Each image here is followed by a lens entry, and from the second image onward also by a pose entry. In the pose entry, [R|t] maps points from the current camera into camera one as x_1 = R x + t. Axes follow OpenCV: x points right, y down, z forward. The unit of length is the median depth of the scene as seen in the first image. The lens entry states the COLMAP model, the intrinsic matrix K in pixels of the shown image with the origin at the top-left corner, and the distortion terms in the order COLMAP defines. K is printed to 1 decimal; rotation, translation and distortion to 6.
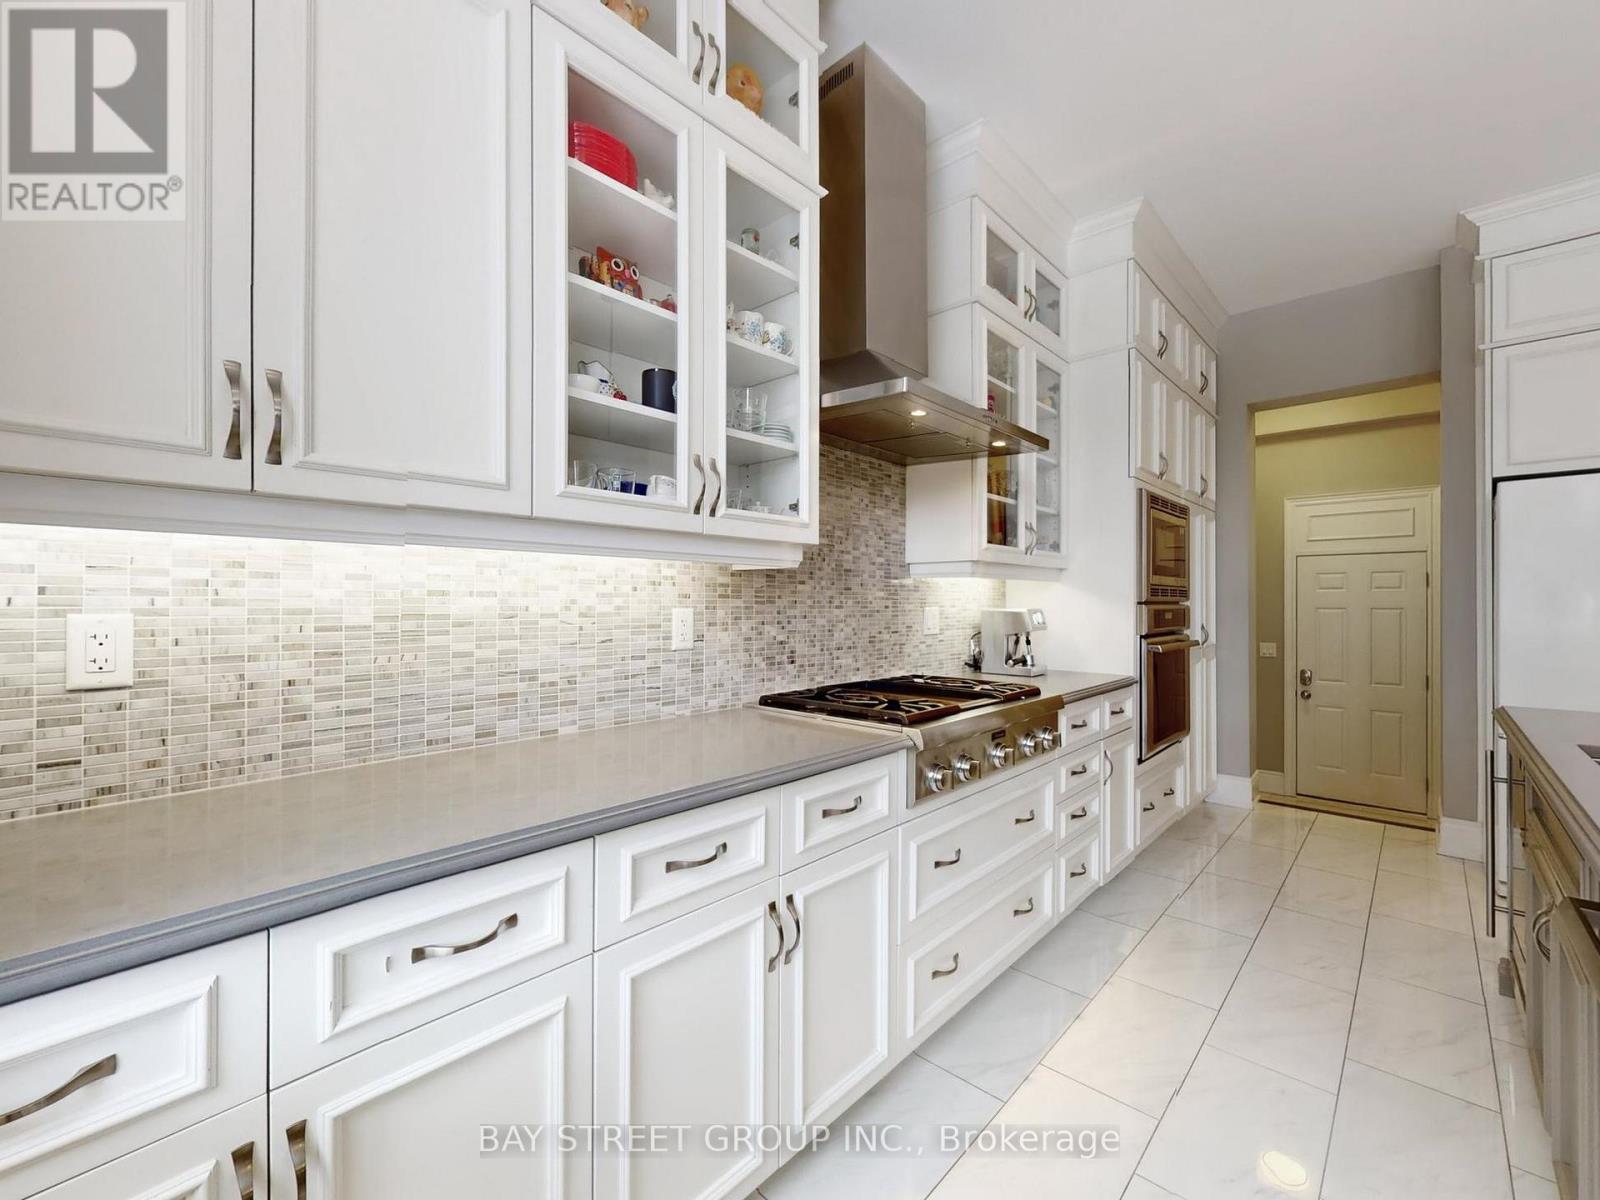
lens RADIAL K [[663.9, 0, 800.0], [0, 663.9, 600.0], [0, 0, 1]] dist [0.000133, 0.000071]
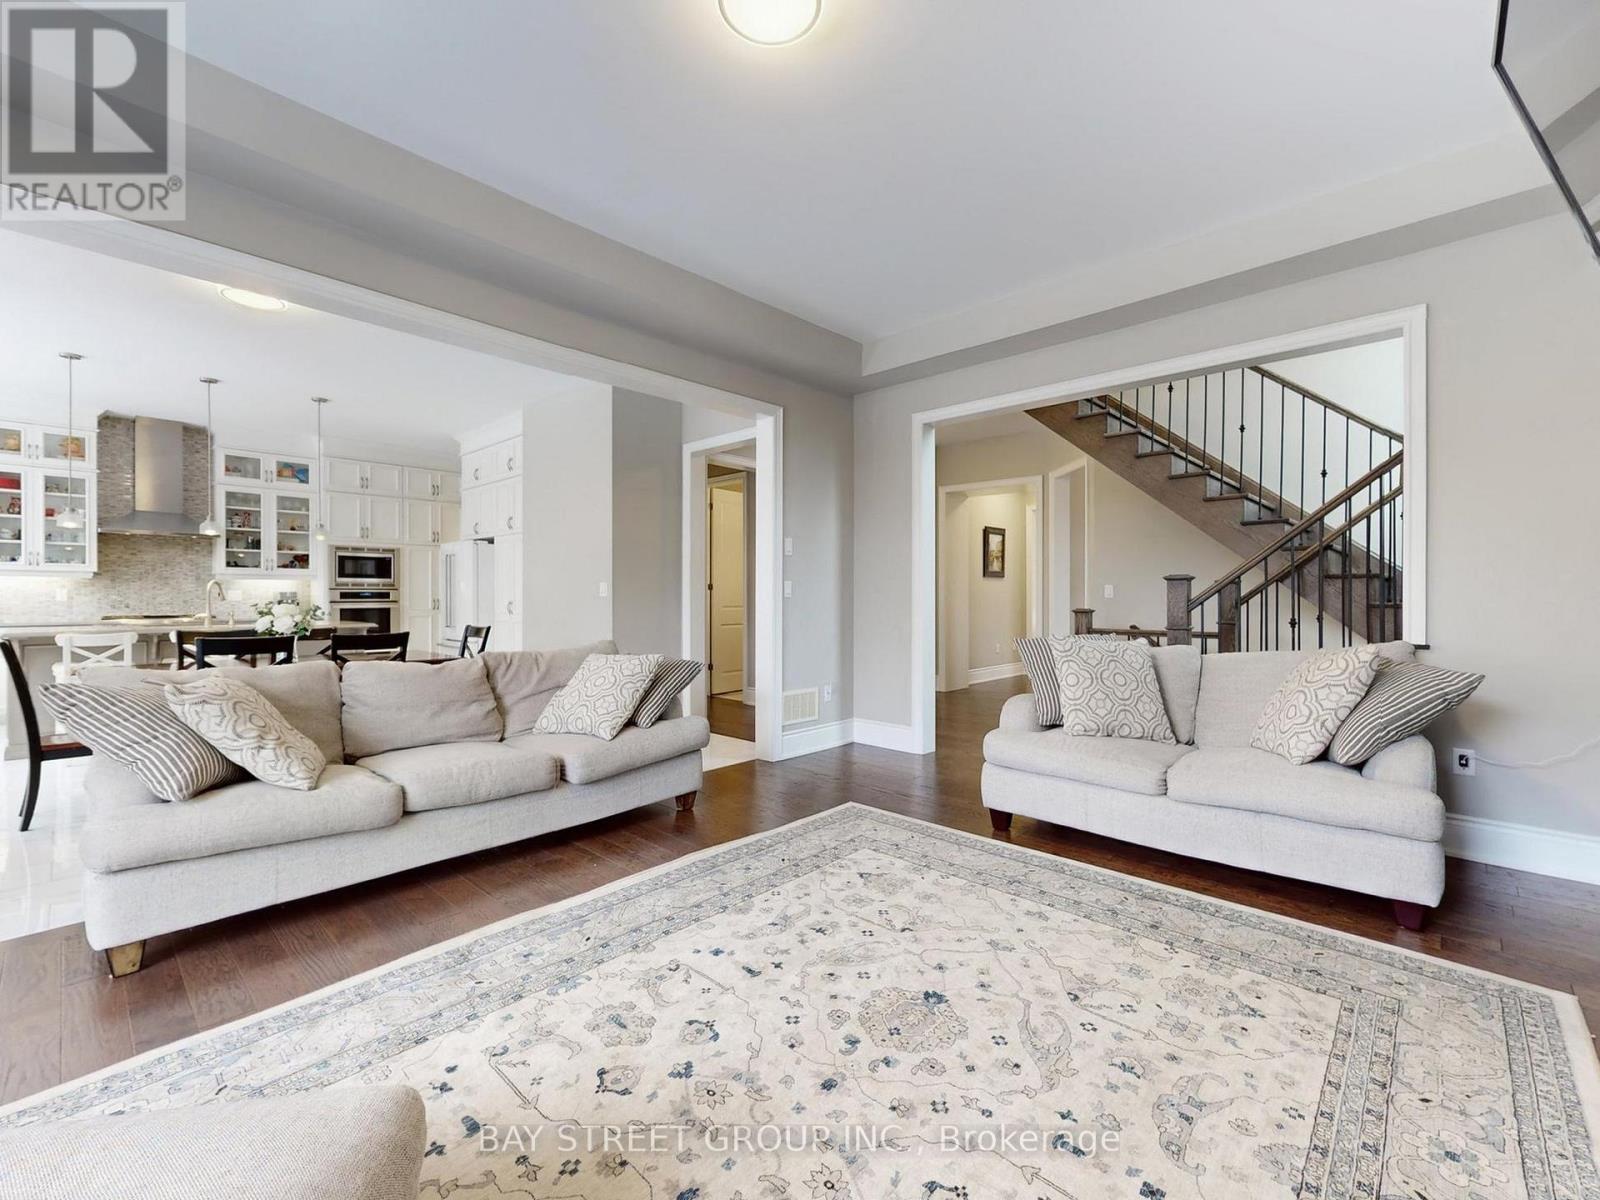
lens RADIAL K [[663.9, 0, 800.0], [0, 663.9, 600.0], [0, 0, 1]] dist [0.000133, 0.000071]
pose [[0.999984, 0.000595, -0.005590, 3.228217], [-0.000546, 0.999961, 0.008809, 0.031002], [0.005595, -0.008806, 0.999946, -2.129548]]
